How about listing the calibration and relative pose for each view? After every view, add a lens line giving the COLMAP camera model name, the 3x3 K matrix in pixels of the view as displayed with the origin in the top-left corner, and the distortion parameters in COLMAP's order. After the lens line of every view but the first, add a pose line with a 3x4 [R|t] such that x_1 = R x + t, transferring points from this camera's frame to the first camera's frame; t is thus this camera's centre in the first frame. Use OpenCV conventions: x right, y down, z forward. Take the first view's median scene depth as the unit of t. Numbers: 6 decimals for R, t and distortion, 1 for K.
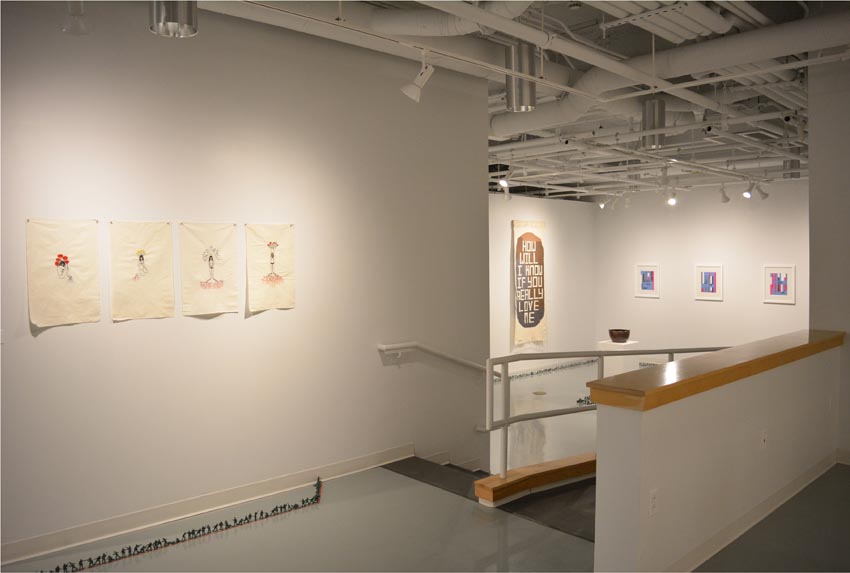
lens RADIAL K [[682.6, 0, 431.7], [0, 682.6, 277.6], [0, 0, 1]] dist [-0.053387, 0.010069]
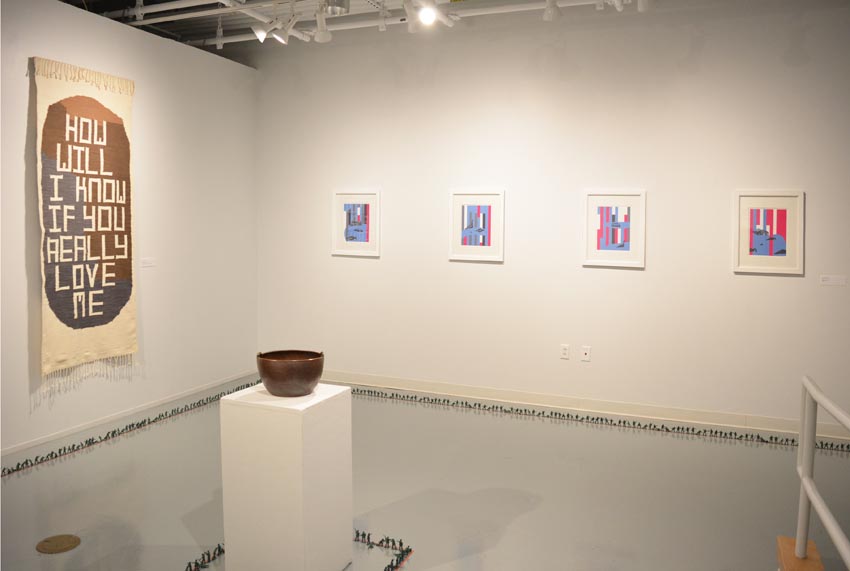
lens RADIAL K [[662.1, 0, 426.1], [0, 662.1, 277.4], [0, 0, 1]] dist [-0.097402, 0.008258]
pose [[0.904510, -0.012149, 0.426280, 0.162711], [-0.009079, 0.998819, 0.047730, 0.021942], [-0.426356, -0.047043, 0.903331, 0.560583]]
